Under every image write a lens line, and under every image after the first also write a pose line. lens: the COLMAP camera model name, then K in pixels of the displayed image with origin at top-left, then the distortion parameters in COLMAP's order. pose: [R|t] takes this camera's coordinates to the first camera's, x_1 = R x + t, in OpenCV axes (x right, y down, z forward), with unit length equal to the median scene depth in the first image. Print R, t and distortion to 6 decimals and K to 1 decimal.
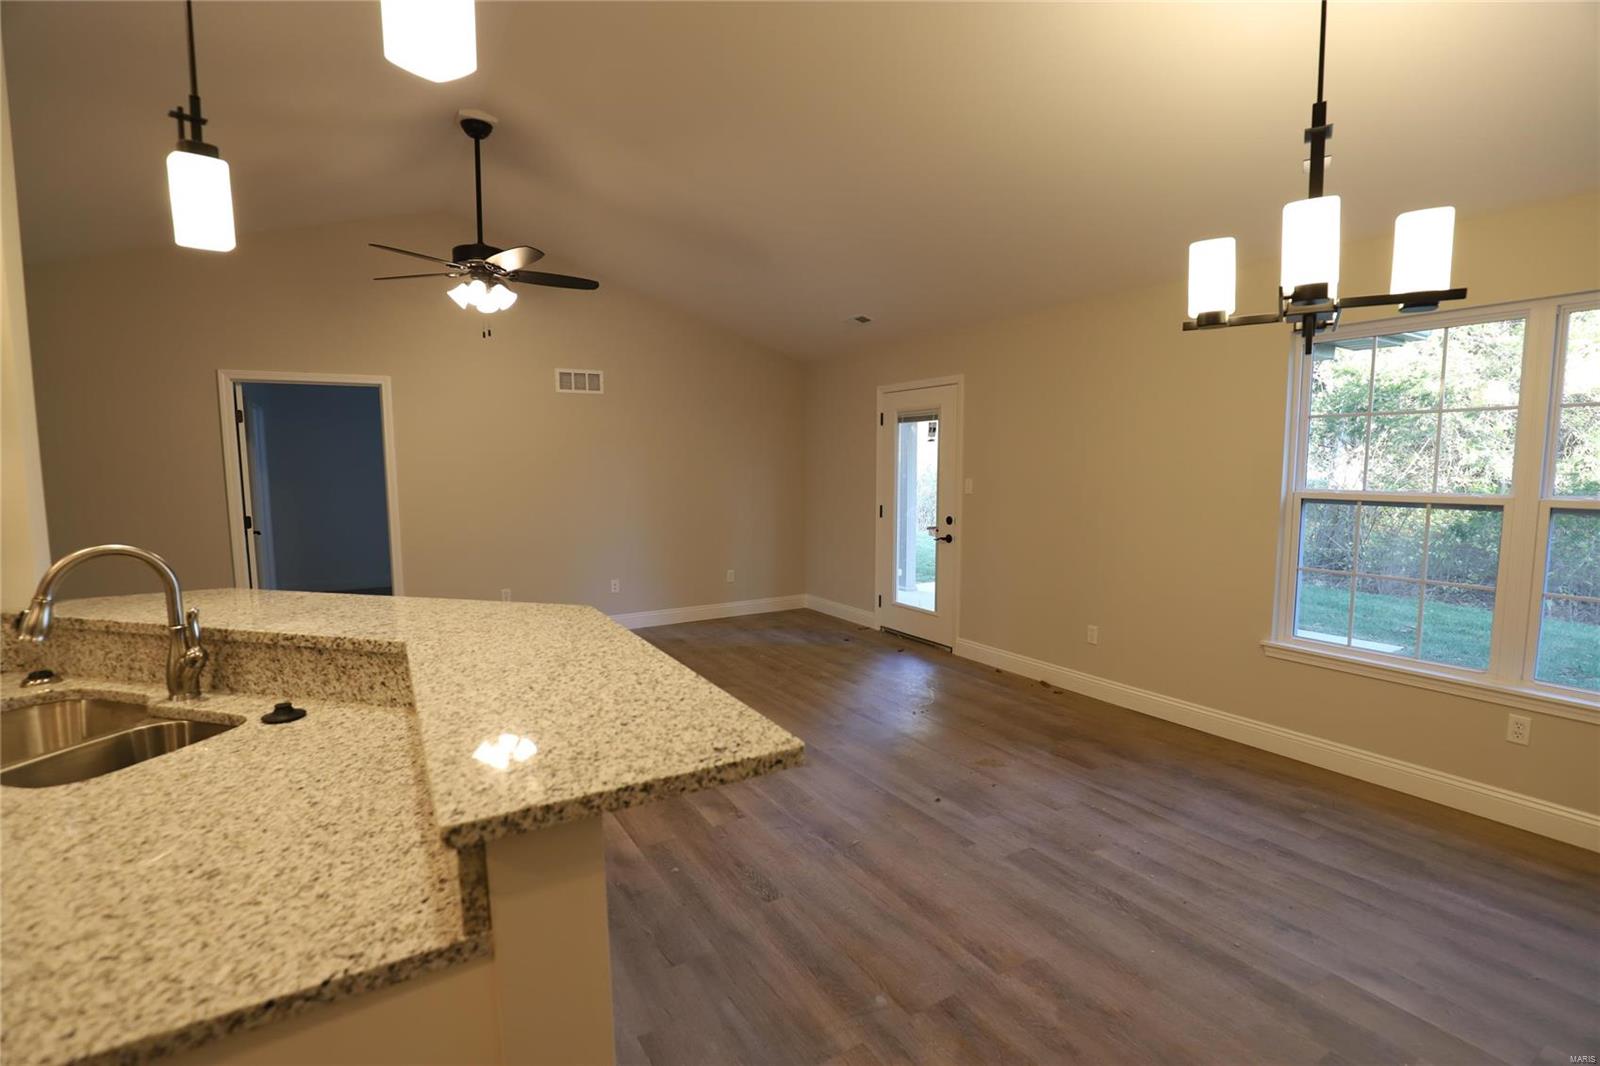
lens RADIAL K [[736.1, 0, 806.8], [0, 736.1, 541.1], [0, 0, 1]] dist [-0.028180, 0.003543]
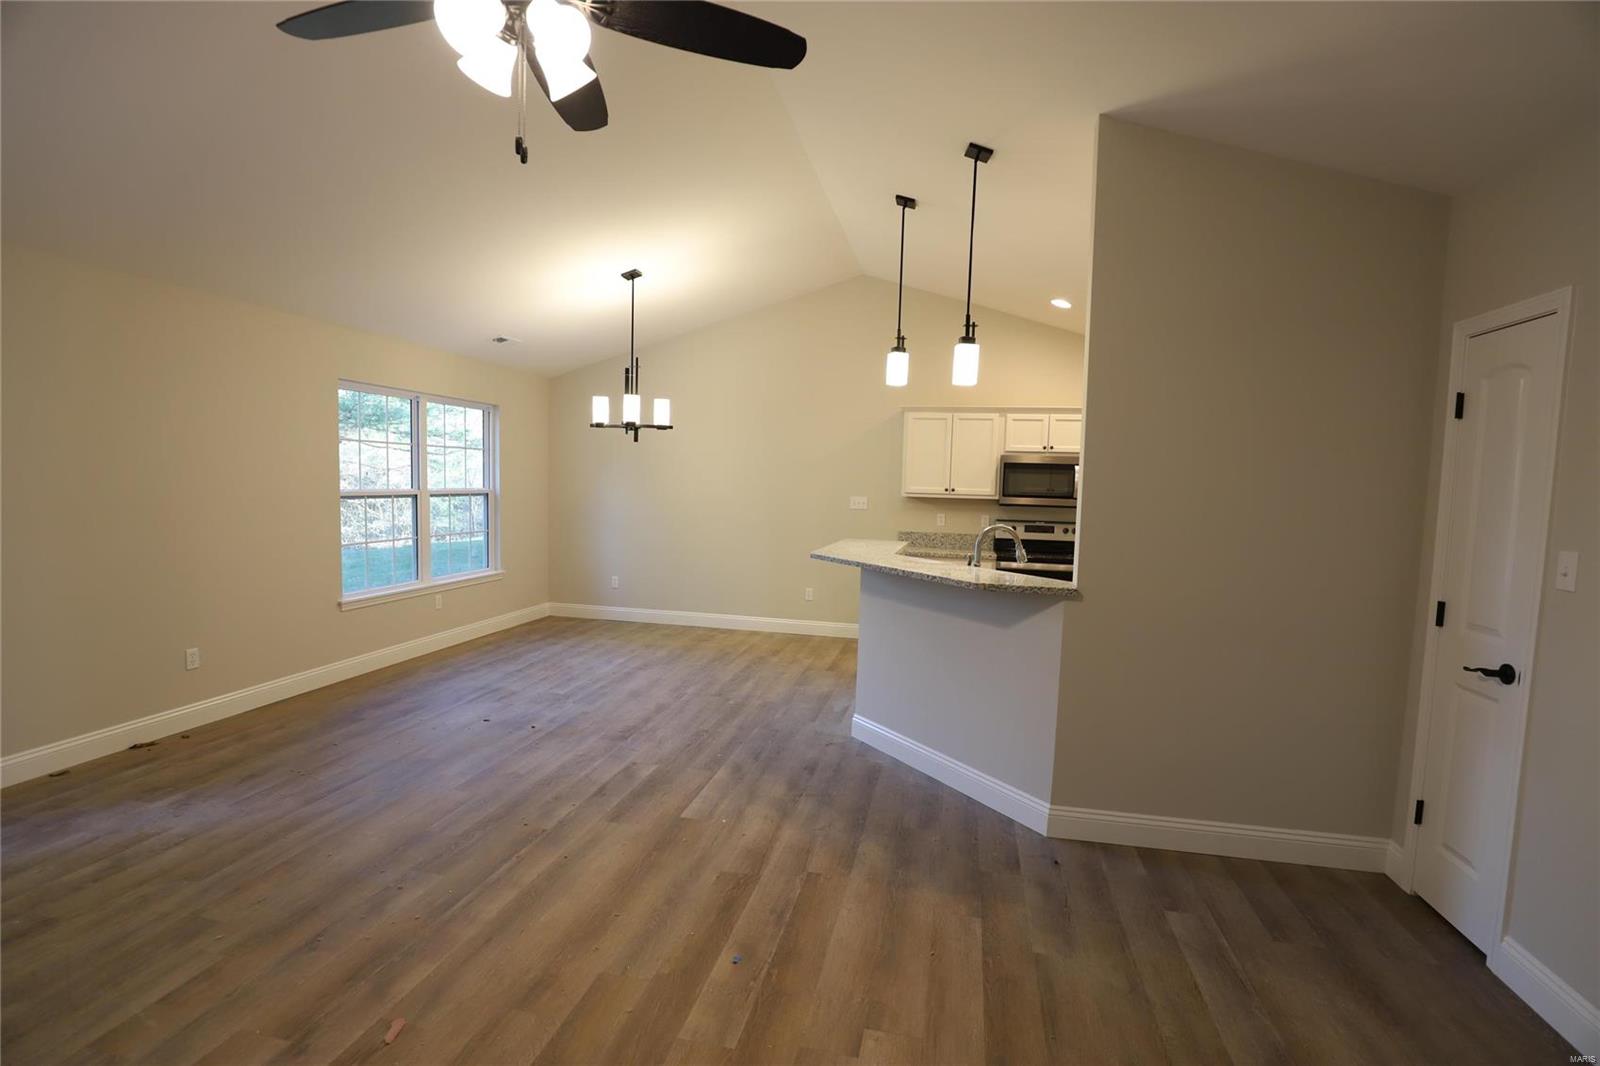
lens RADIAL K [[736.1, 0, 803.1], [0, 736.1, 536.4], [0, 0, 1]] dist [-0.028180, 0.003543]
pose [[-0.718112, -0.068805, 0.692518, -1.282492], [0.047897, 0.987854, 0.147816, -0.196808], [-0.694278, 0.139318, -0.706094, 1.845791]]
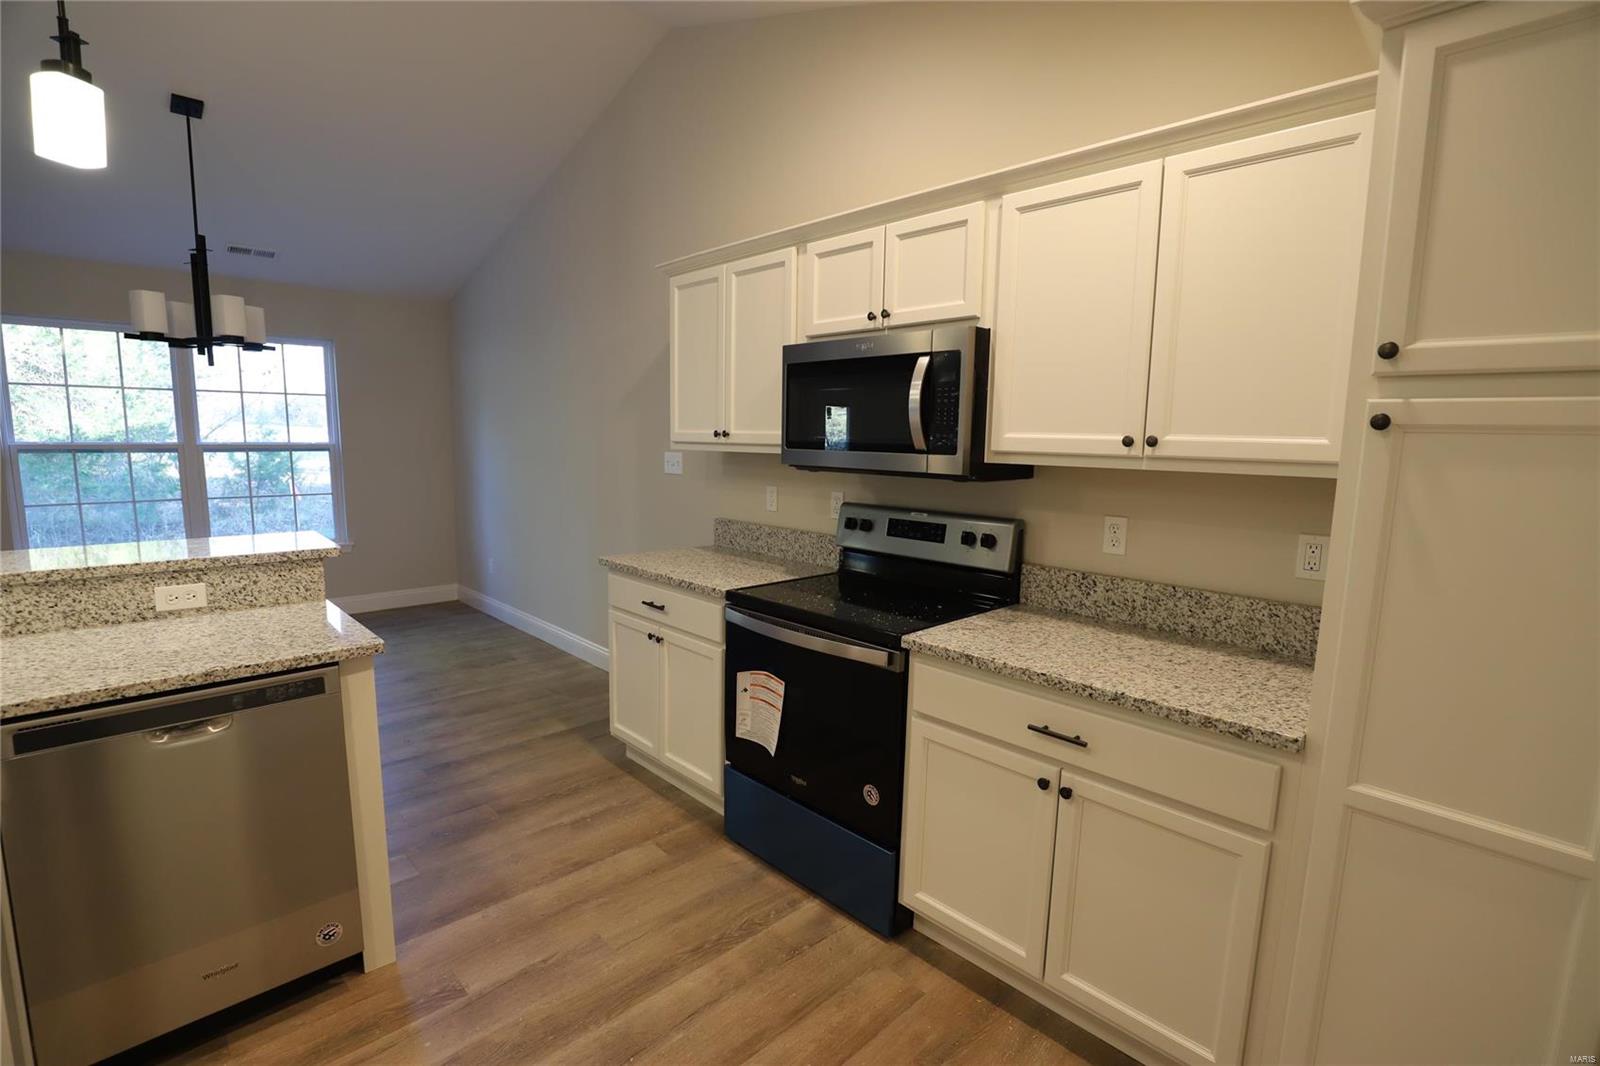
lens RADIAL K [[736.1, 0, 802.0], [0, 736.1, 537.5], [0, 0, 1]] dist [-0.028180, 0.003543]
pose [[-0.220069, -0.135035, 0.966093, -1.068924], [0.086410, 0.983781, 0.157191, 0.017497], [-0.971650, 0.118073, -0.204831, -0.050676]]
